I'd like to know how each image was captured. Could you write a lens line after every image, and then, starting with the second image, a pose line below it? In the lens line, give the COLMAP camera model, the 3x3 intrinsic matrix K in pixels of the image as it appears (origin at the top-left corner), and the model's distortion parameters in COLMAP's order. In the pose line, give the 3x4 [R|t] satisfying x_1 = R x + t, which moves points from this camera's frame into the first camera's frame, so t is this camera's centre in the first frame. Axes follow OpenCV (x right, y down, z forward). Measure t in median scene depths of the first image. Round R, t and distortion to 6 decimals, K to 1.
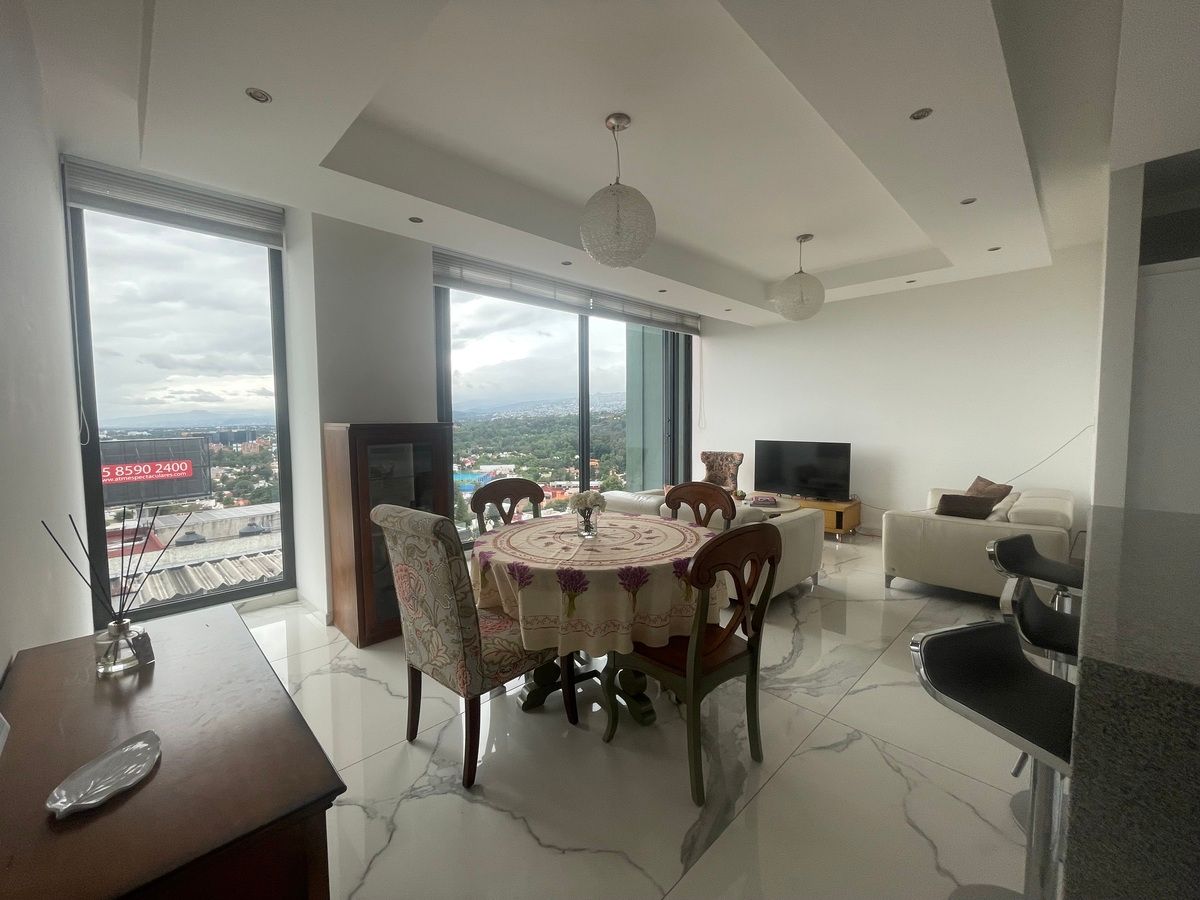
lens RADIAL K [[481.6, 0, 600.0], [0, 481.6, 450.0], [0, 0, 1]] dist [-0.000442, -0.000054]
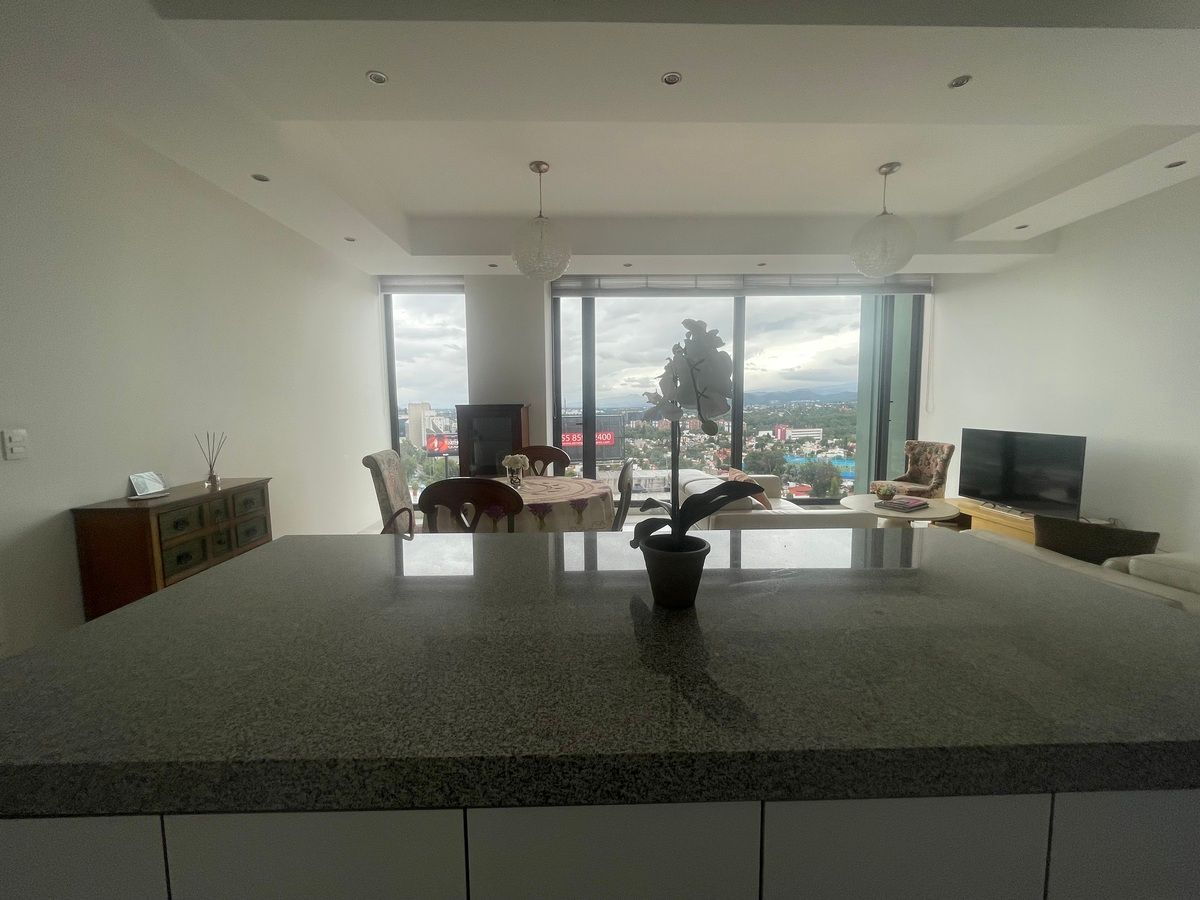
lens RADIAL K [[476.5, 0, 597.6], [0, 476.5, 442.6], [0, 0, 1]] dist [-0.001116, 0.000052]
pose [[0.731128, 0.057492, -0.679814, 0.390994], [-0.042212, 0.998346, 0.039033, -0.002927], [0.680934, 0.000158, 0.732345, 0.067291]]
